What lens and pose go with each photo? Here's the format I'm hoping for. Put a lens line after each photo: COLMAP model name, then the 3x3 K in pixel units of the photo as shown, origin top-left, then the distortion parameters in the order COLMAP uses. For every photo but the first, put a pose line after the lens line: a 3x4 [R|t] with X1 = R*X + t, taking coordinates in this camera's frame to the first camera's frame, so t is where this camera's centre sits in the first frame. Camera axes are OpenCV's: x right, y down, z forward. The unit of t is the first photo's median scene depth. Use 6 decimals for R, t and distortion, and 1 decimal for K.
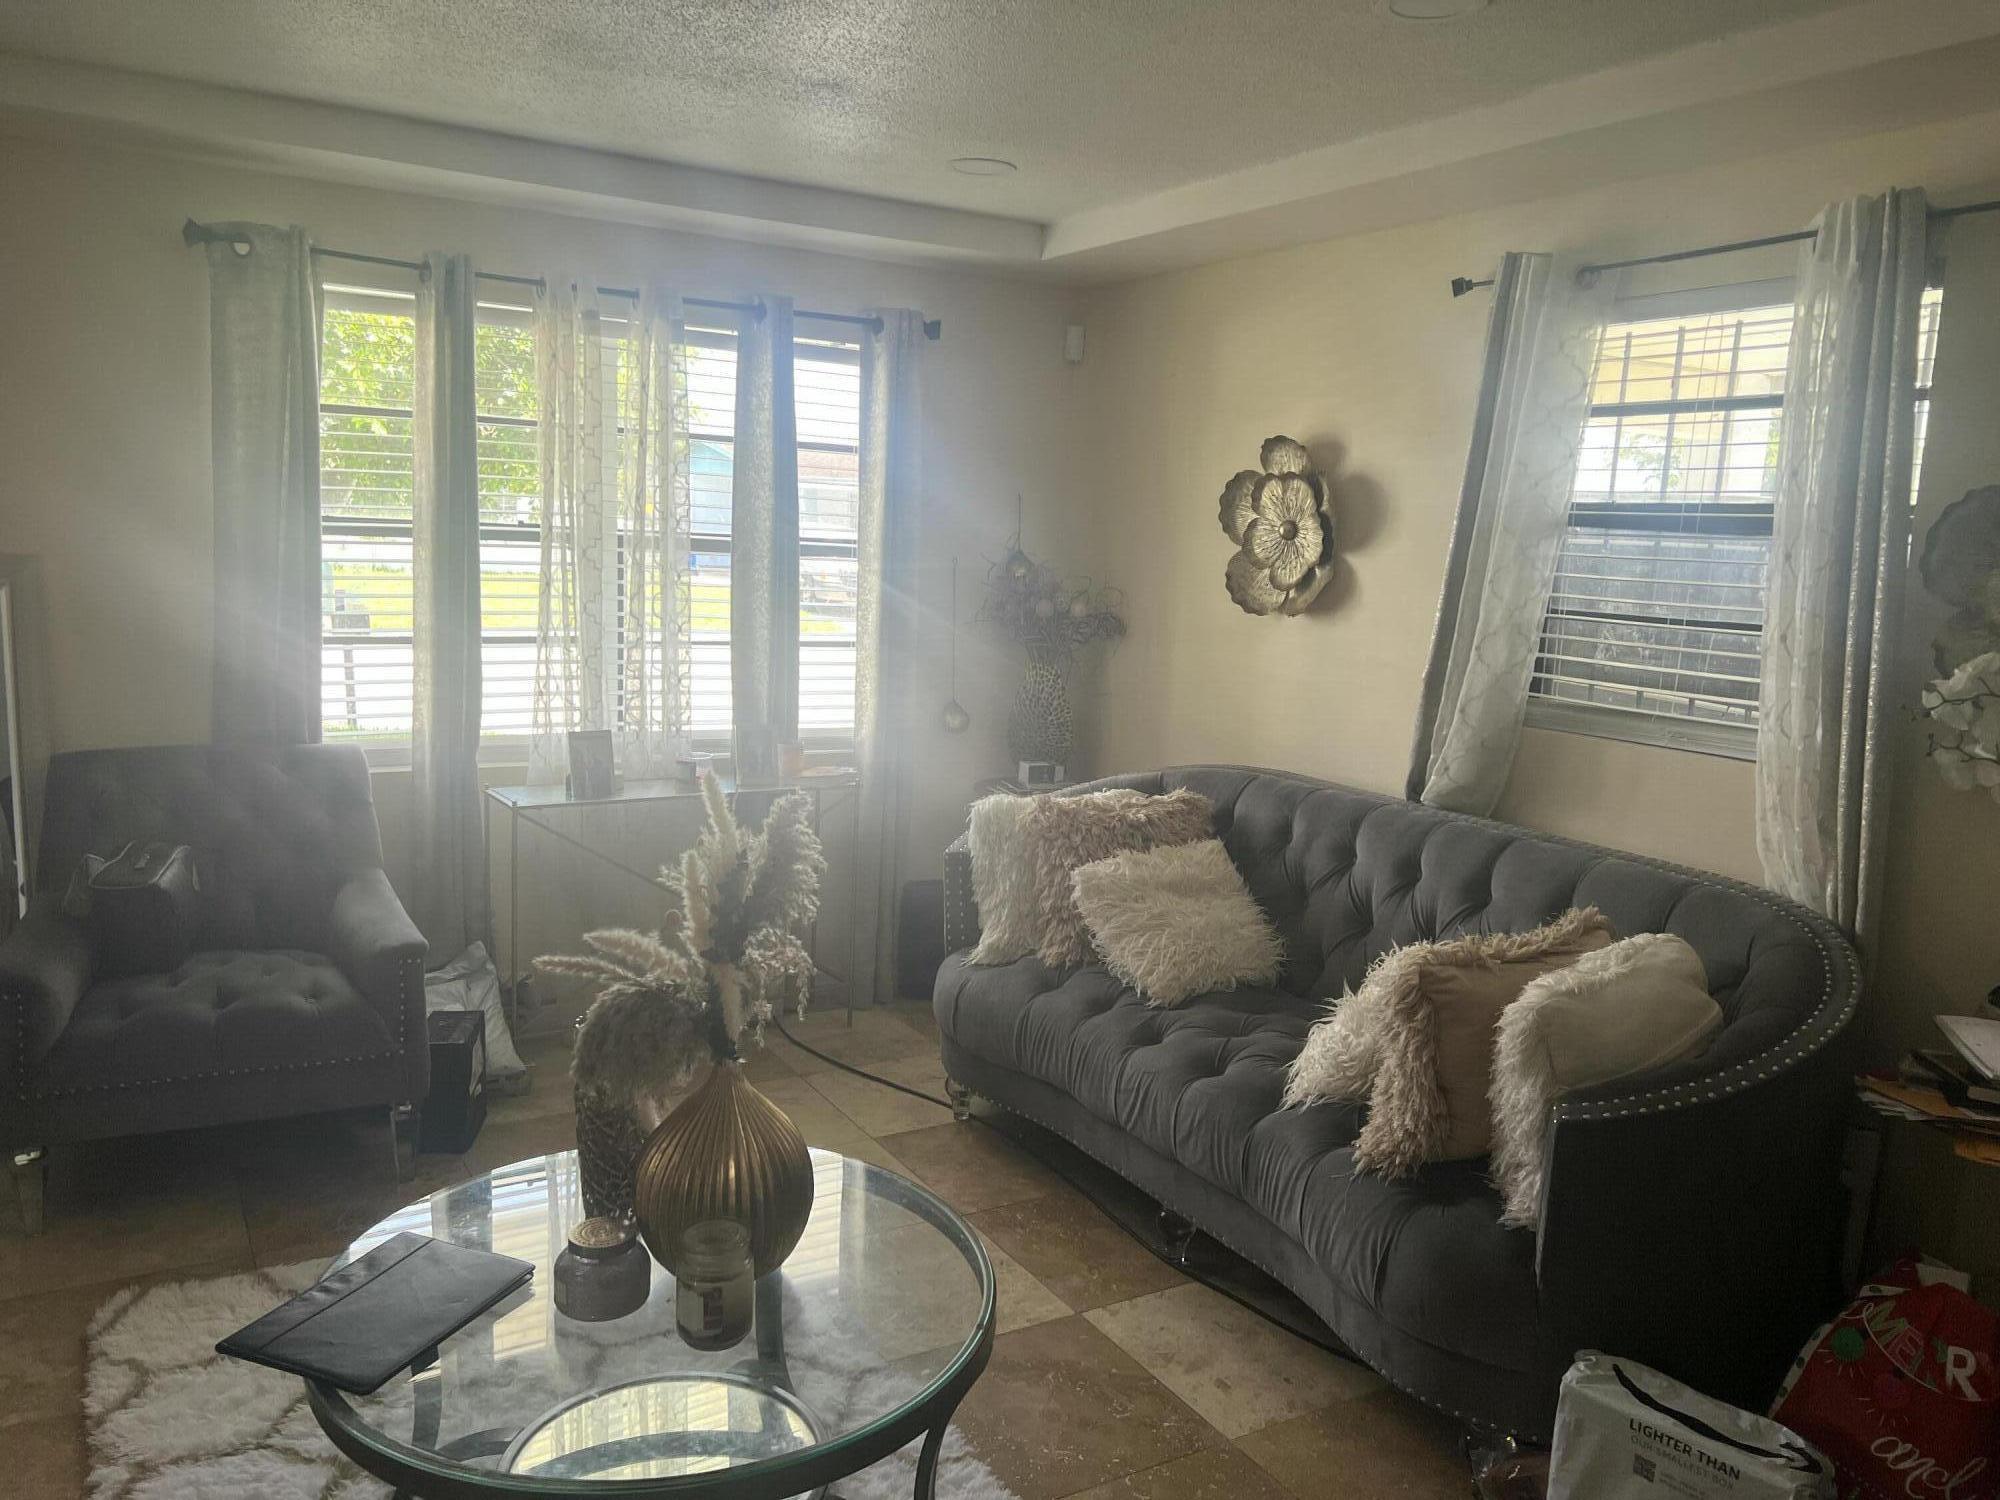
lens RADIAL K [[1510.7, 0, 1000.0], [0, 1510.7, 750.0], [0, 0, 1]] dist [0.066735, -0.078604]
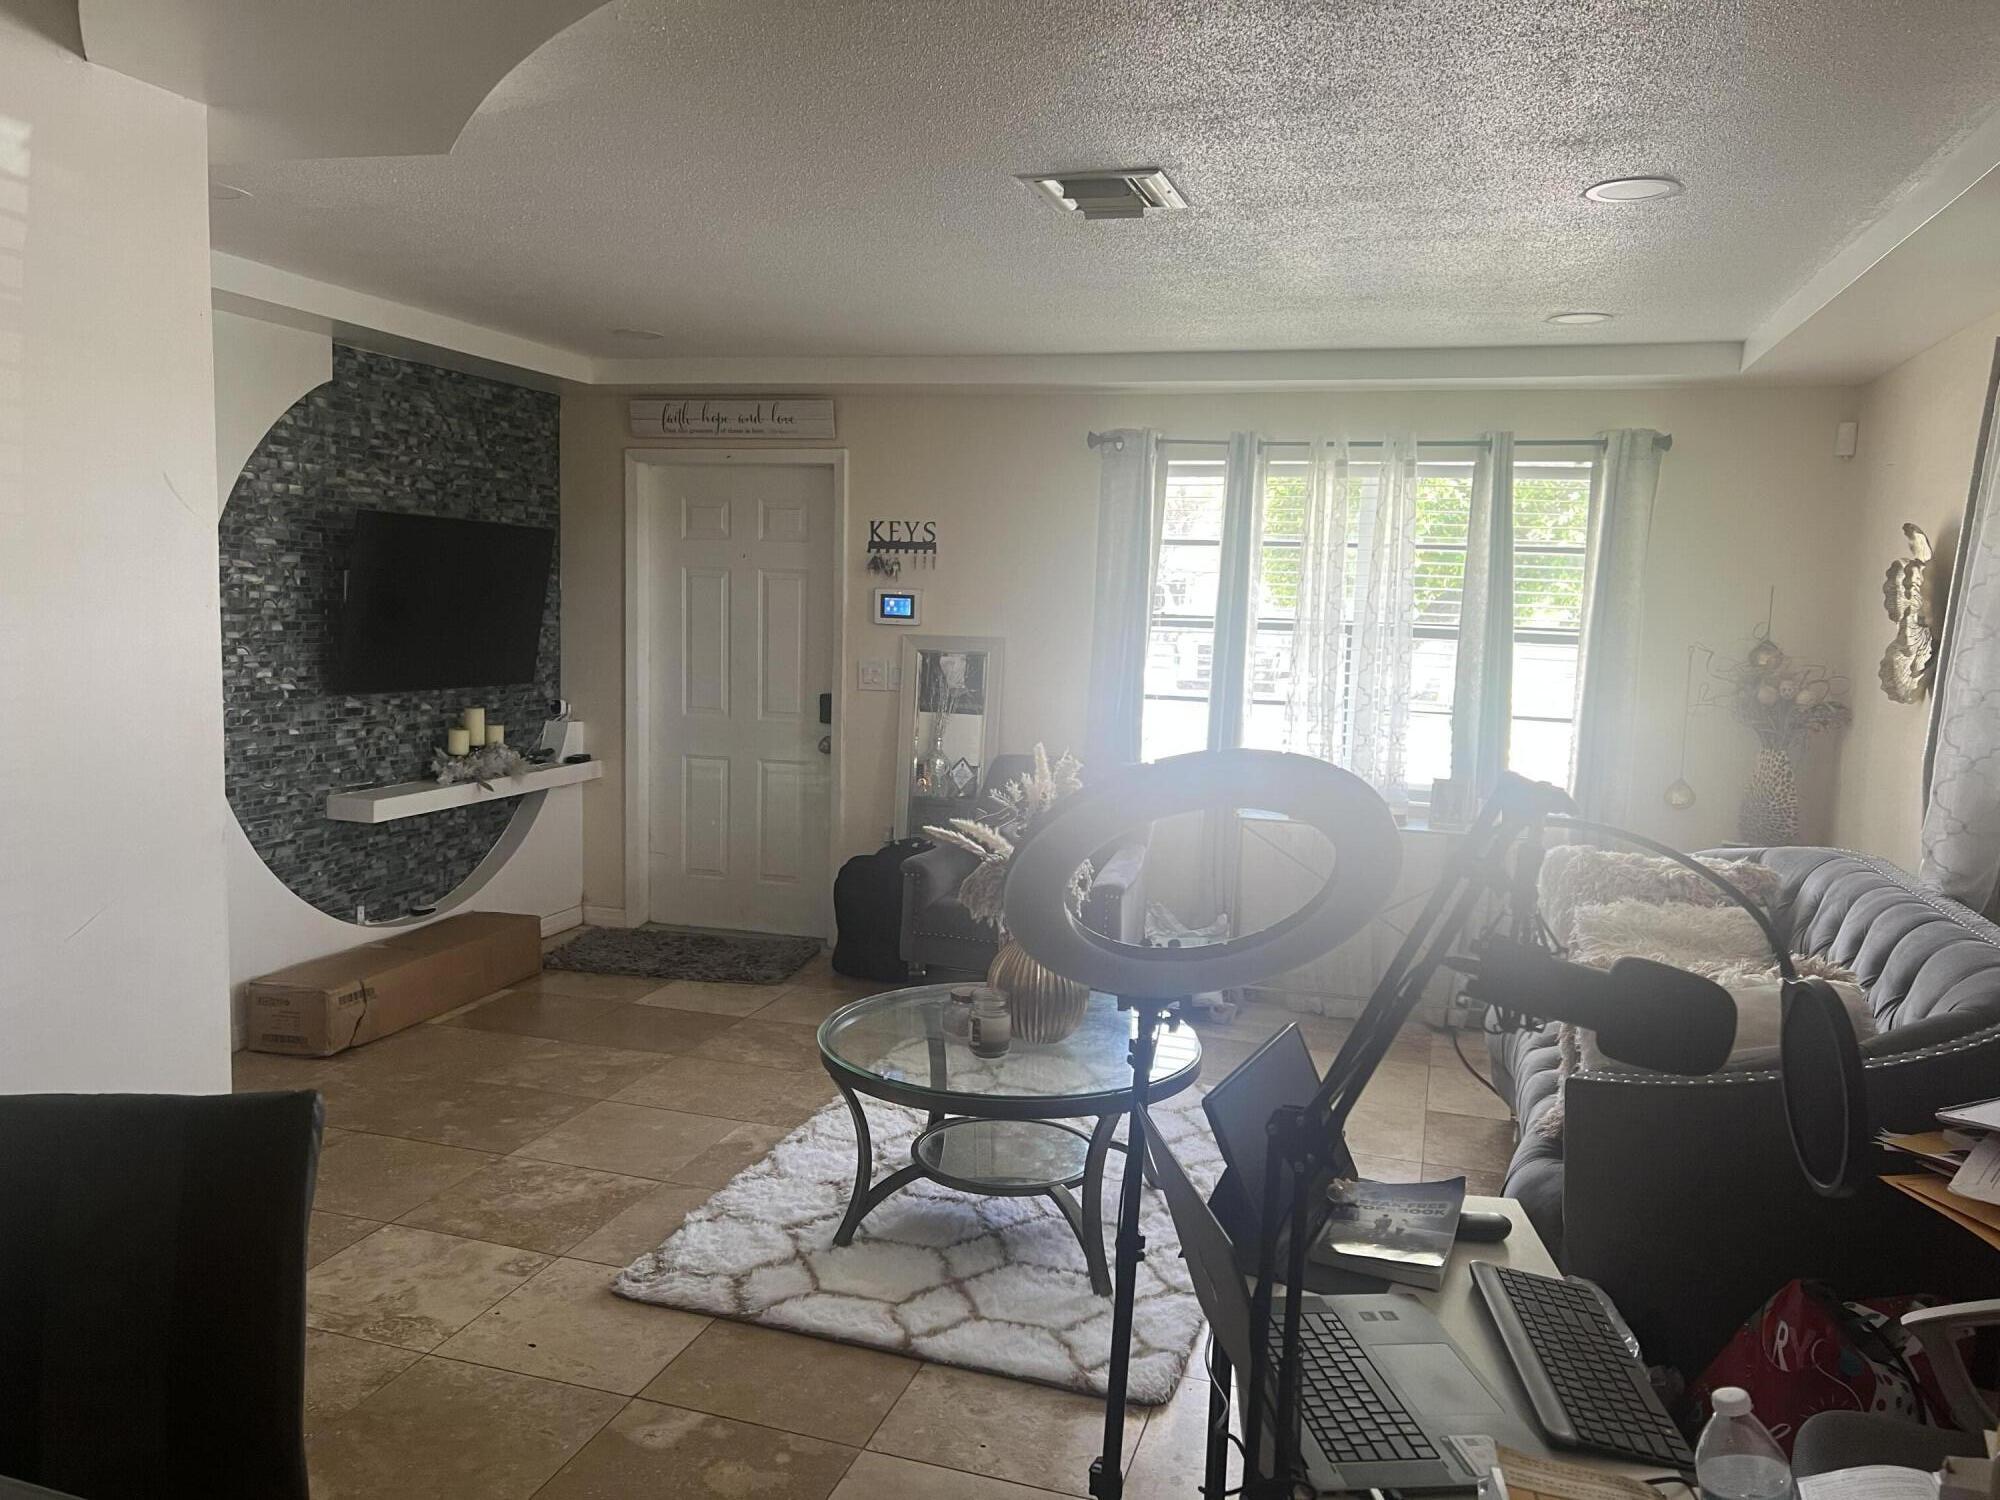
lens RADIAL K [[1504.6, 0, 1009.4], [0, 1504.6, 766.7], [0, 0, 1]] dist [0.076230, -0.167788]
pose [[0.676506, 0.062179, -0.733807, 0.520574], [-0.108649, 0.993952, -0.015942, 0.032801], [0.728378, 0.090512, 0.679171, -0.092487]]
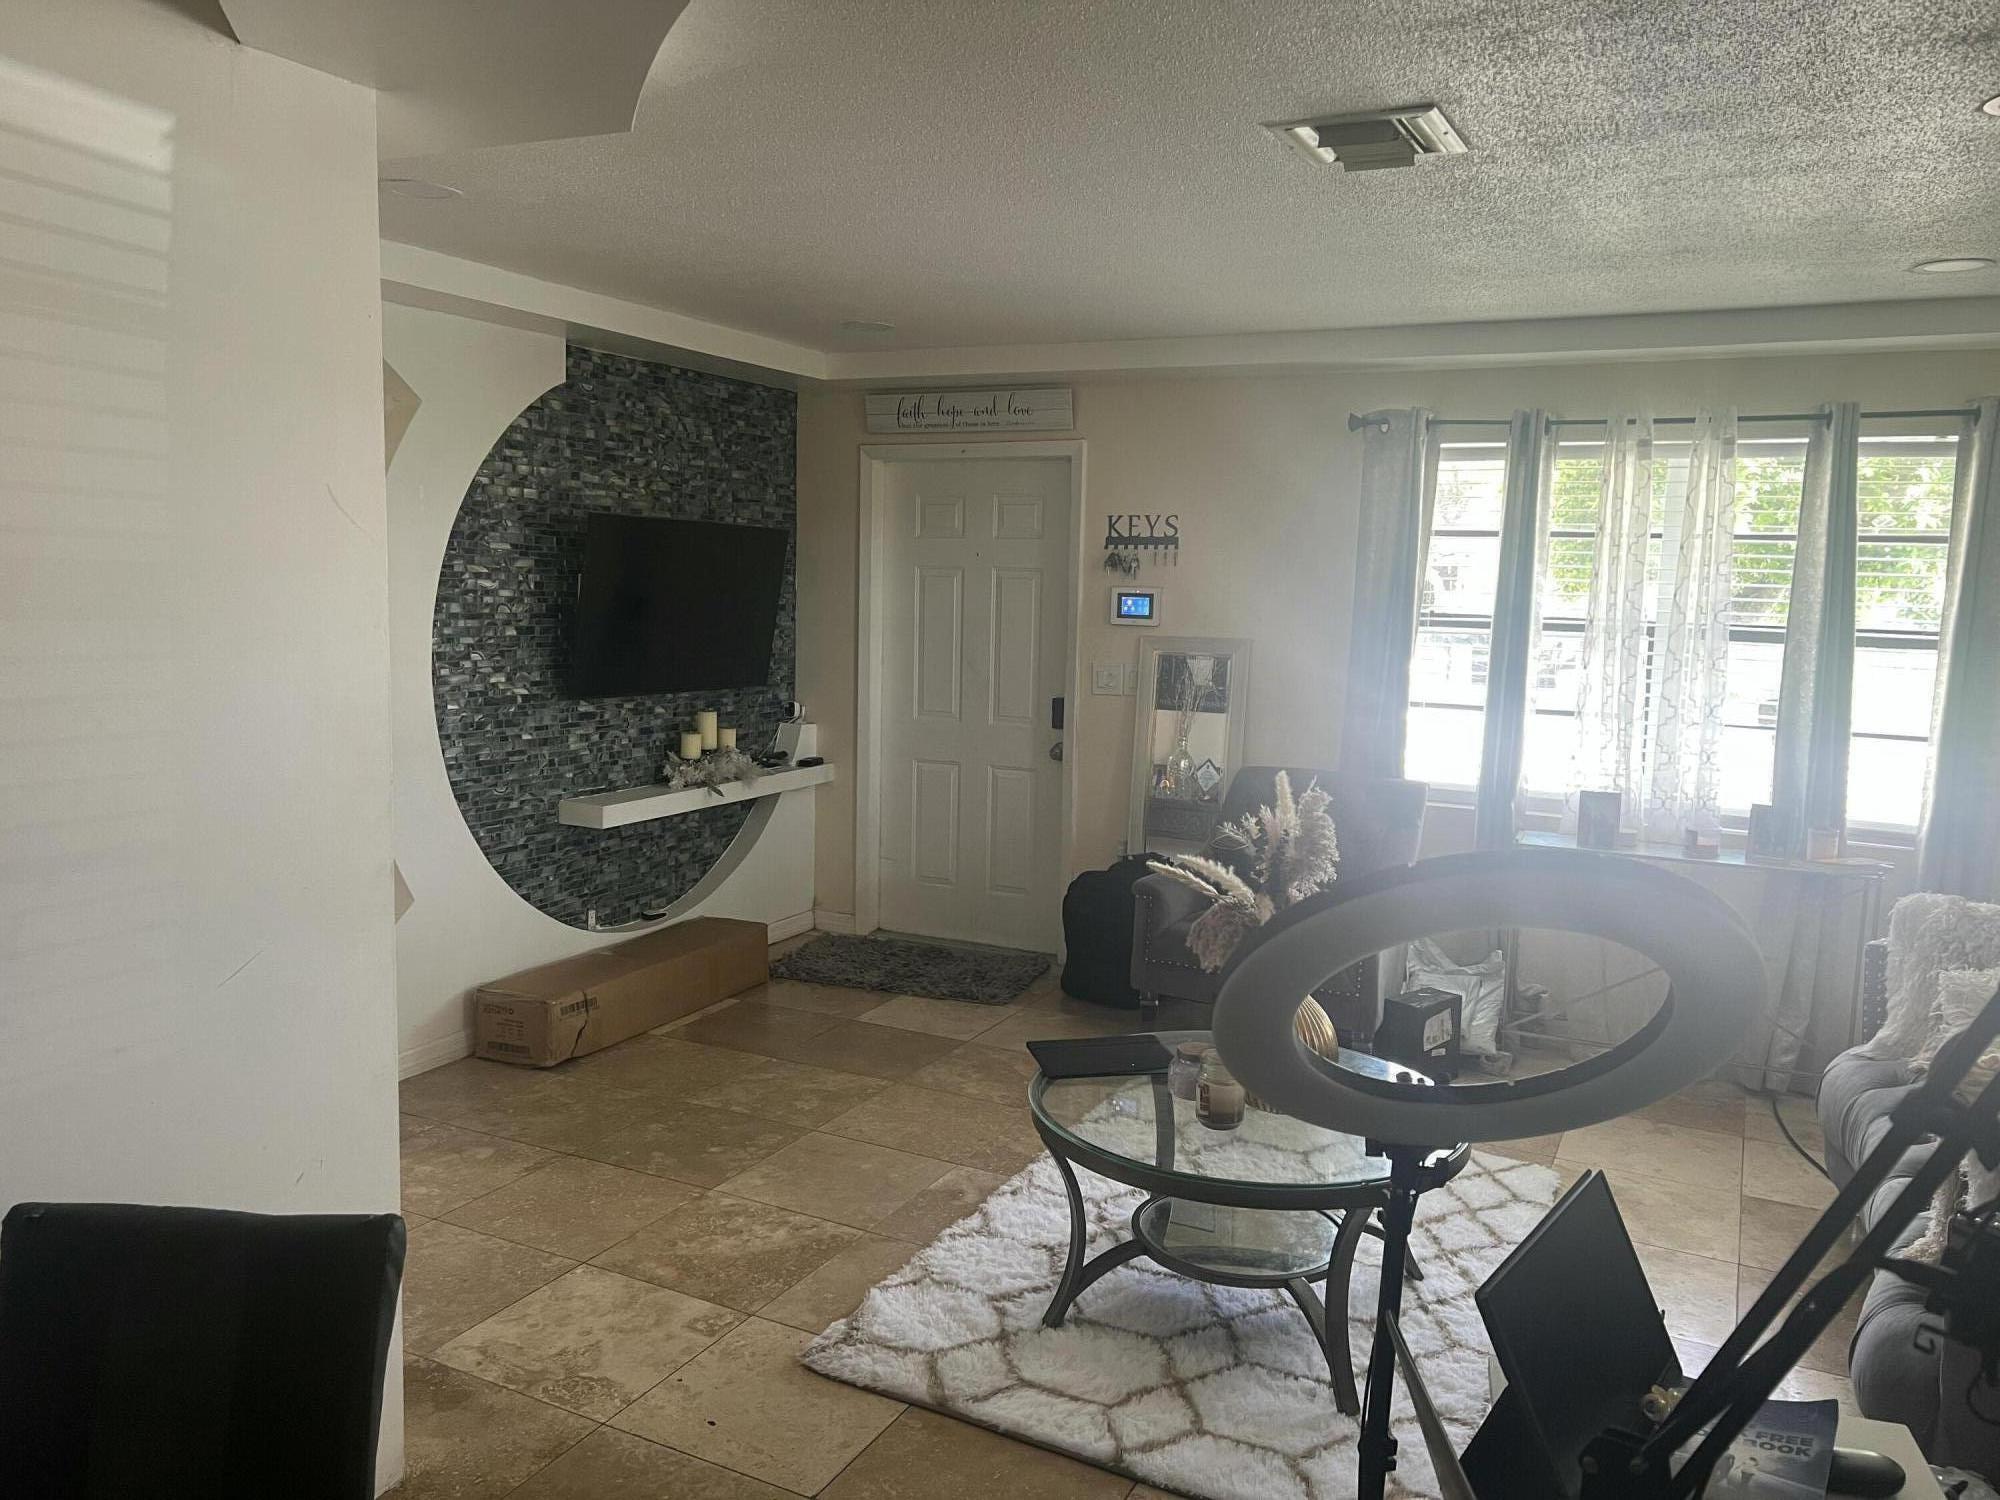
lens RADIAL K [[1510.7, 0, 1000.0], [0, 1510.7, 750.0], [0, 0, 1]] dist [0.066735, -0.078604]
pose [[0.538676, 0.068689, -0.839708, 0.464711], [-0.124489, 0.992220, 0.001304, 0.010622], [0.833265, 0.103832, 0.543036, -0.032151]]
